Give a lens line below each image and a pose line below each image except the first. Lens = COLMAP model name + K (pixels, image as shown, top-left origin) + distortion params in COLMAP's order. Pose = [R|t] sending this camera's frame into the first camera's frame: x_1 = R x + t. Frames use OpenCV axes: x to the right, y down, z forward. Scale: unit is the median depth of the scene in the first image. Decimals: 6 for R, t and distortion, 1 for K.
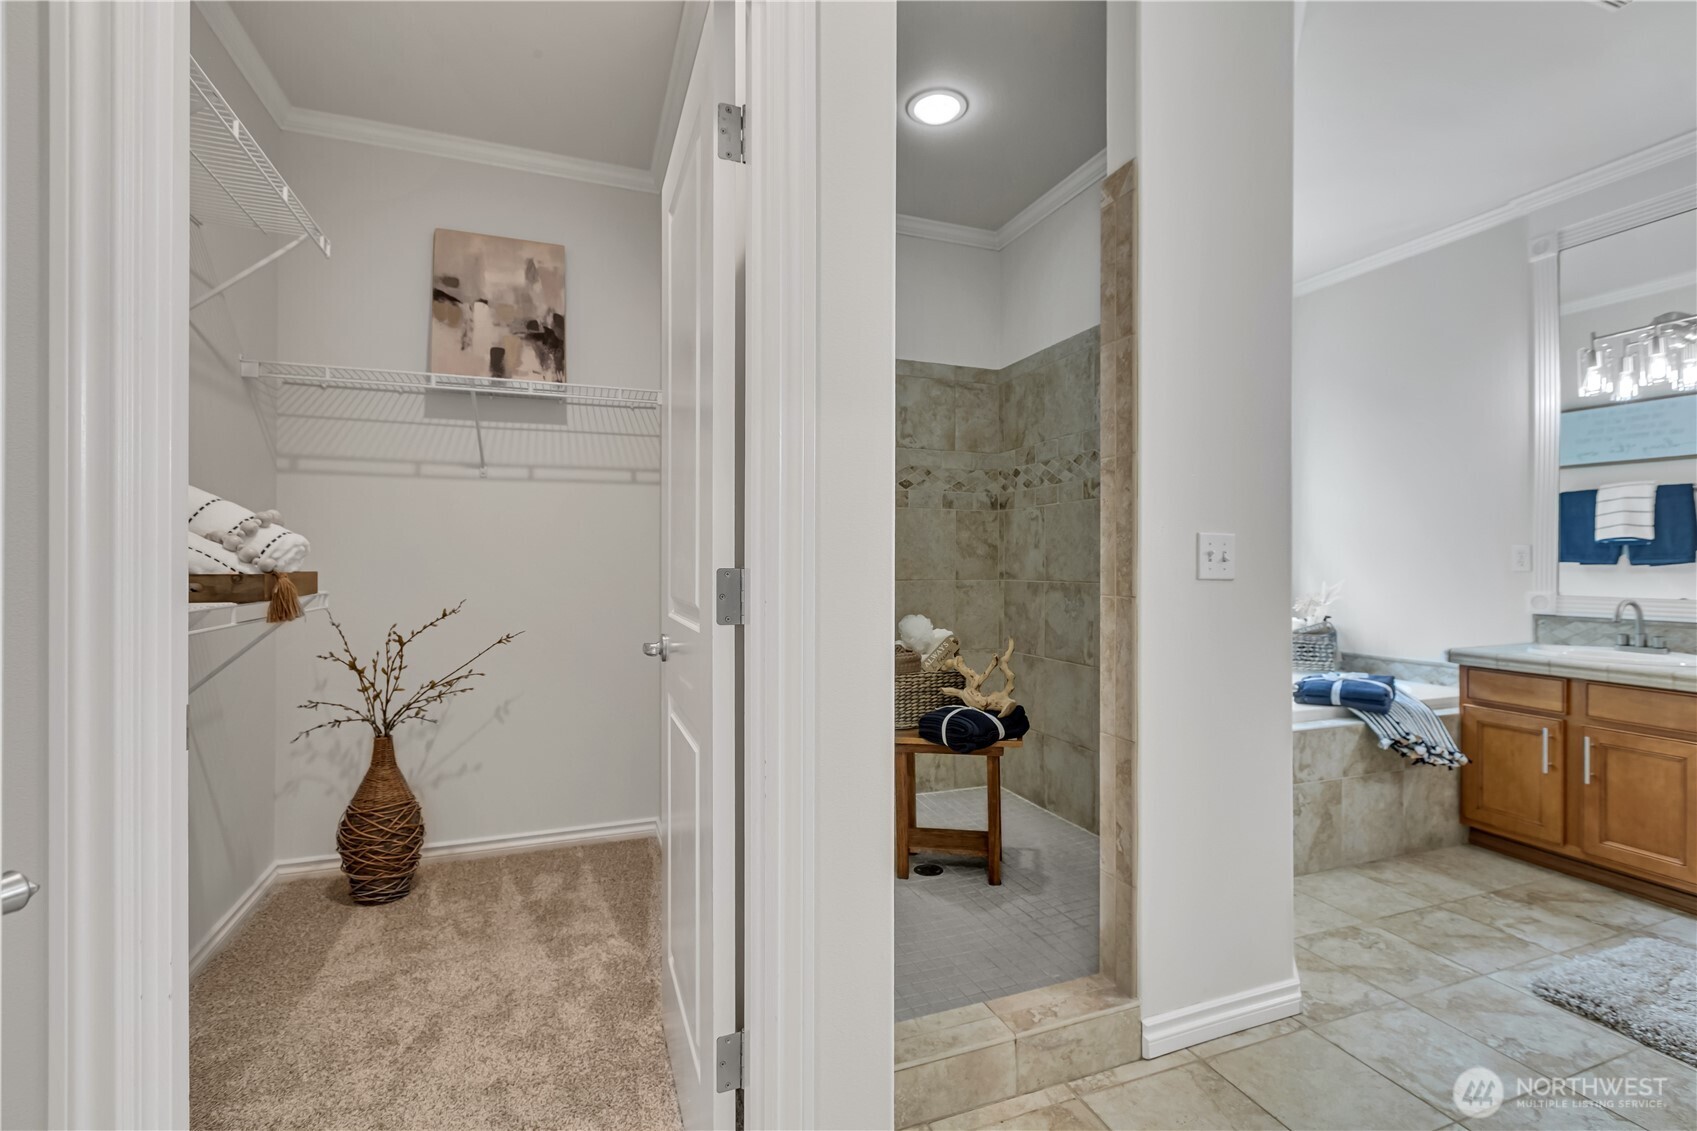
lens RADIAL K [[764.5, 0, 847.5], [0, 764.5, 570.1], [0, 0, 1]] dist [-0.009695, -0.000219]
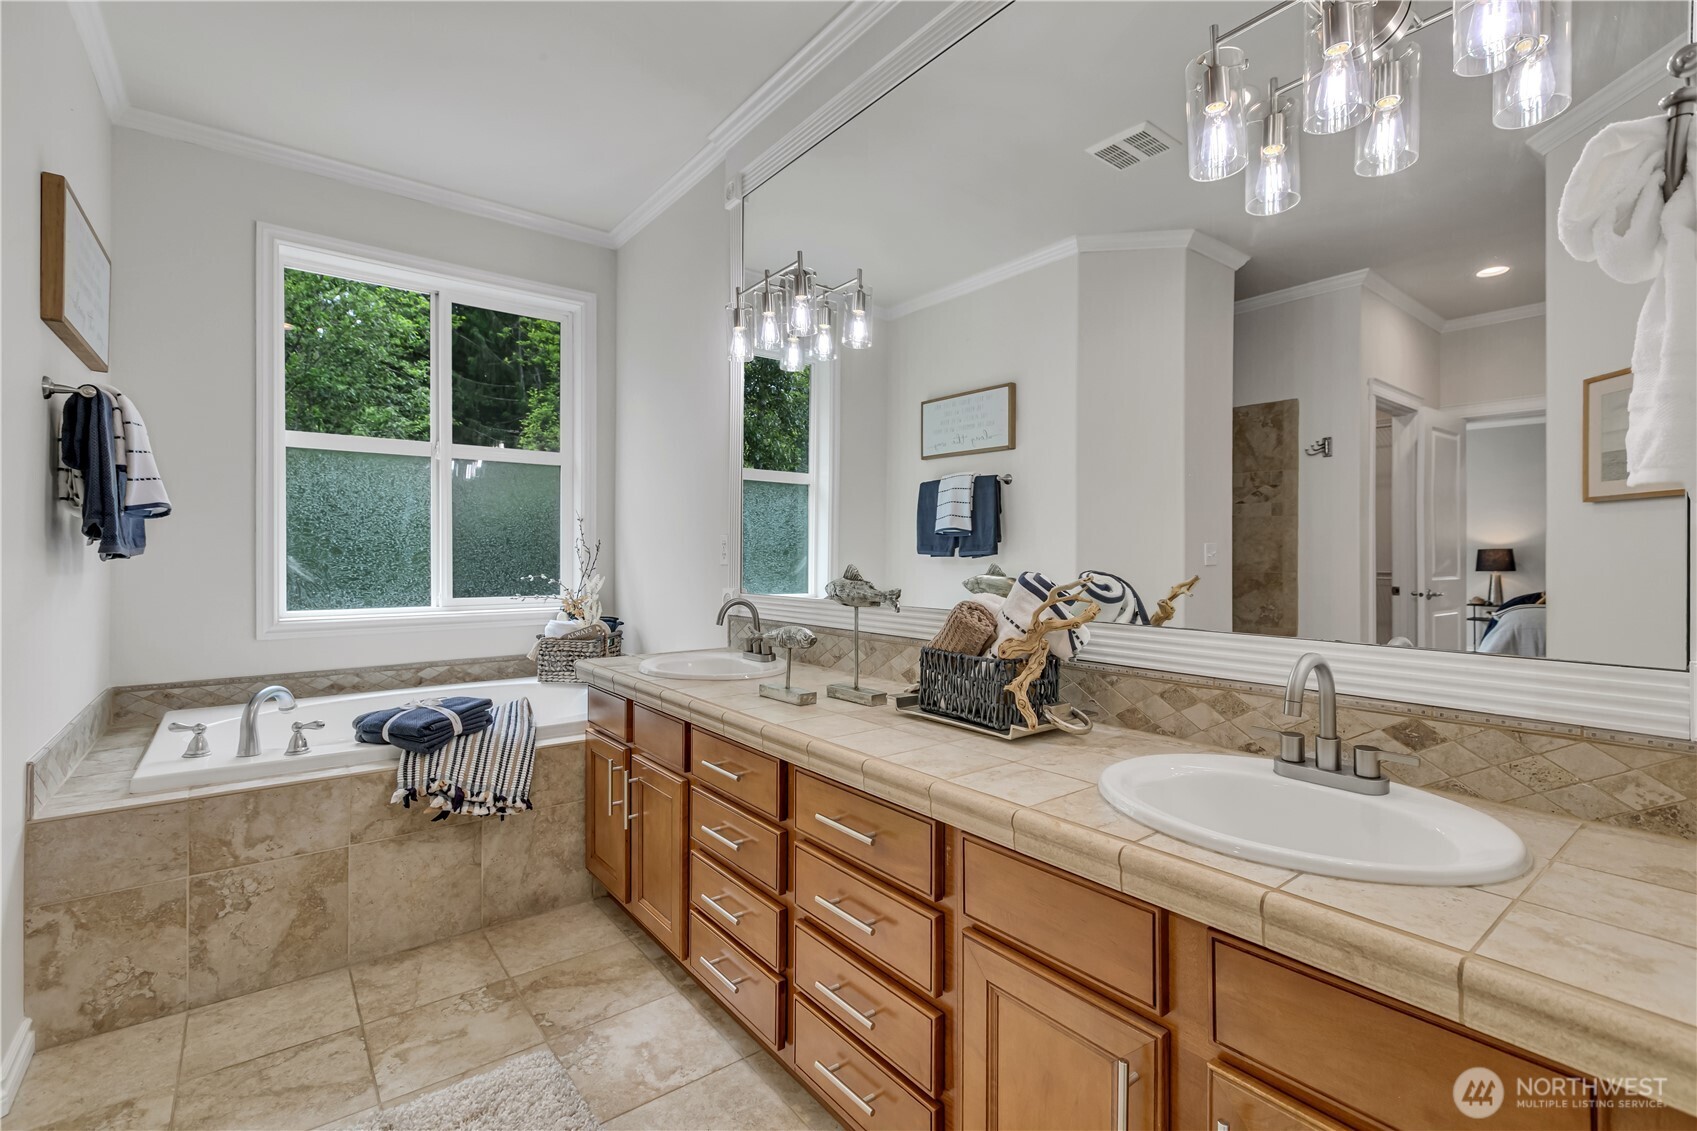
lens RADIAL K [[764.5, 0, 852.4], [0, 764.5, 551.8], [0, 0, 1]] dist [-0.009695, -0.000219]
pose [[0.950239, -0.002465, 0.311512, 0.873594], [0.005755, 0.999937, -0.009642, -0.005115], [-0.311469, 0.010955, 0.950193, 0.132202]]
